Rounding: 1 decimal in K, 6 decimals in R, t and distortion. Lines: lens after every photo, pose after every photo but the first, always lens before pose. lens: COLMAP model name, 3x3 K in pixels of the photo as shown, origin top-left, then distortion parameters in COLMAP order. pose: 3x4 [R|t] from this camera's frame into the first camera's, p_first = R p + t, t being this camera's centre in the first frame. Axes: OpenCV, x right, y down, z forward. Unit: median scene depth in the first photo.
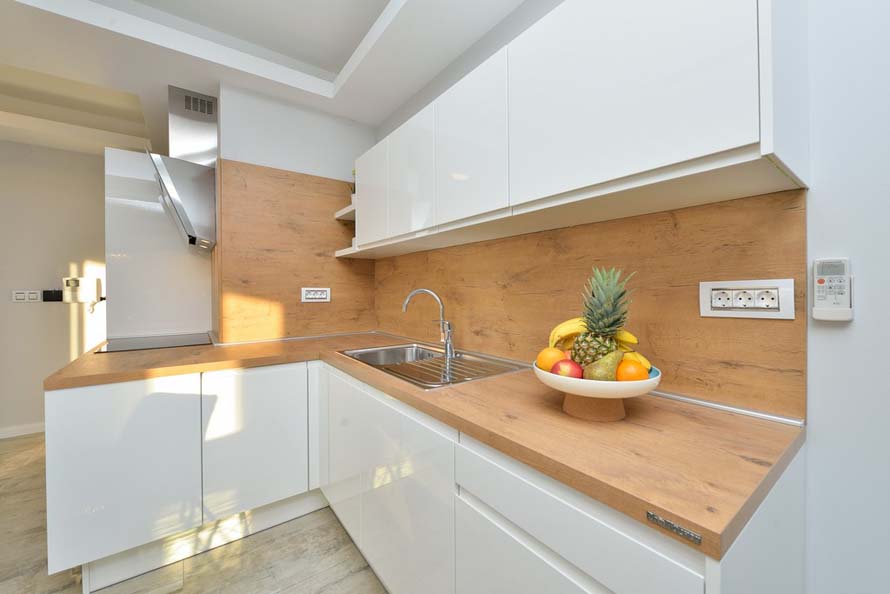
lens RADIAL K [[354.3, 0, 447.1], [0, 354.3, 291.1], [0, 0, 1]] dist [-0.009203, -0.000208]
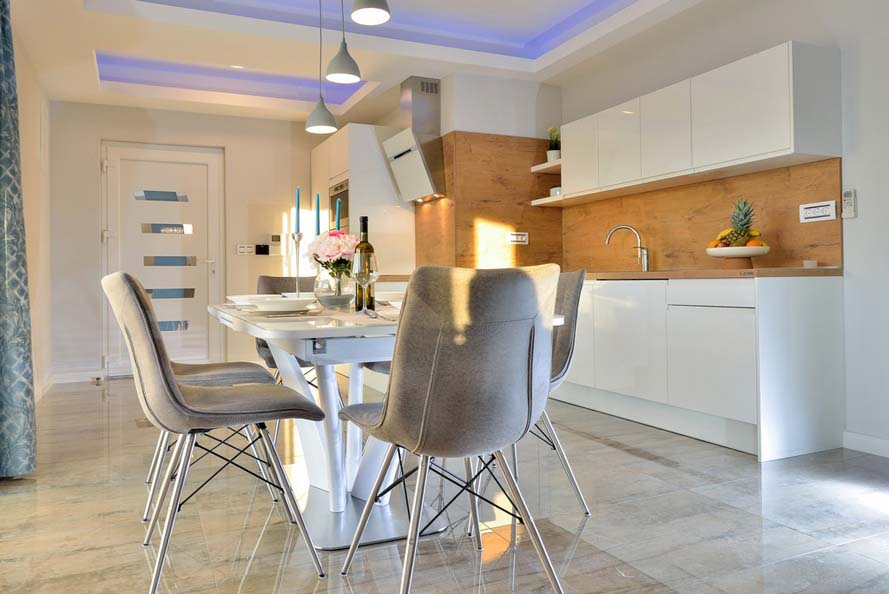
lens RADIAL K [[654.0, 0, 419.8], [0, 654.0, 278.1], [0, 0, 1]] dist [-0.005158, -0.002925]
pose [[0.973897, -0.007699, -0.226858, -0.244824], [0.006427, 0.999959, -0.006344, 0.191456], [0.226898, 0.004721, 0.973907, -1.466919]]
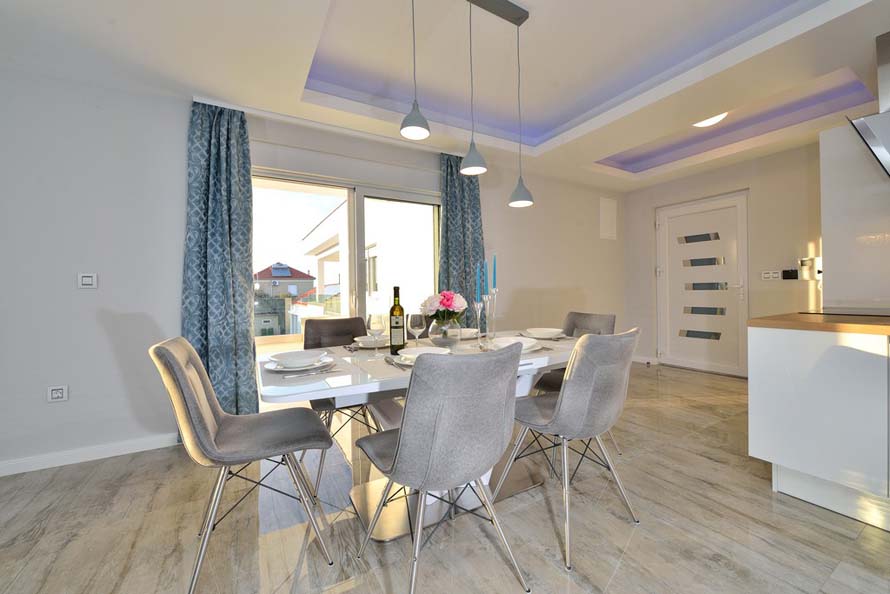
lens RADIAL K [[350.7, 0, 447.1], [0, 350.7, 291.3], [0, 0, 1]] dist [-0.007859, -0.000599]
pose [[-0.106727, 0.009265, -0.994245, 0.272864], [0.012502, 0.999890, 0.007976, 0.073593], [0.994210, -0.011579, -0.106831, -0.052938]]
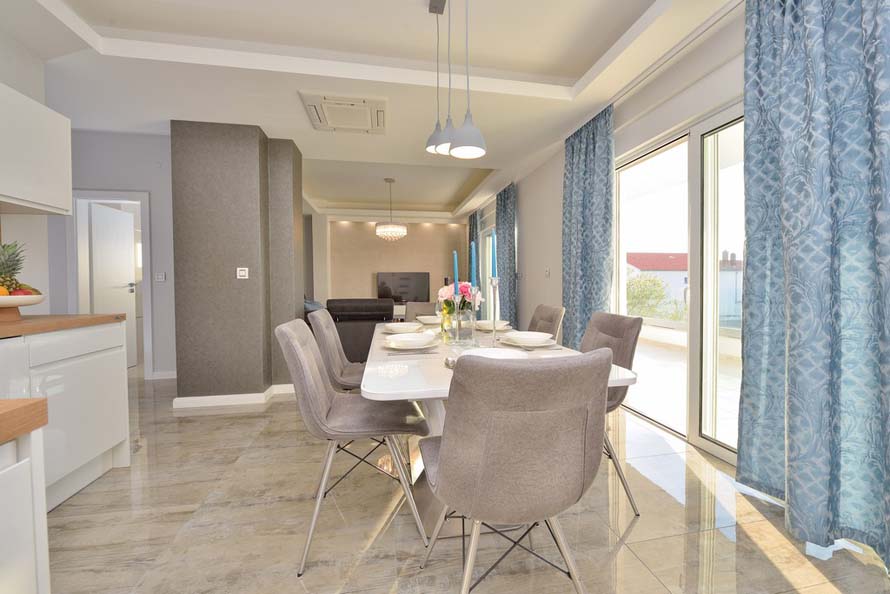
lens RADIAL K [[350.7, 0, 447.1], [0, 350.7, 291.3], [0, 0, 1]] dist [-0.007859, -0.000599]
pose [[-0.898478, 0.000057, 0.439018, -1.136680], [0.010788, 0.999701, 0.021948, 0.085795], [-0.438886, 0.024456, -0.898210, 0.754889]]
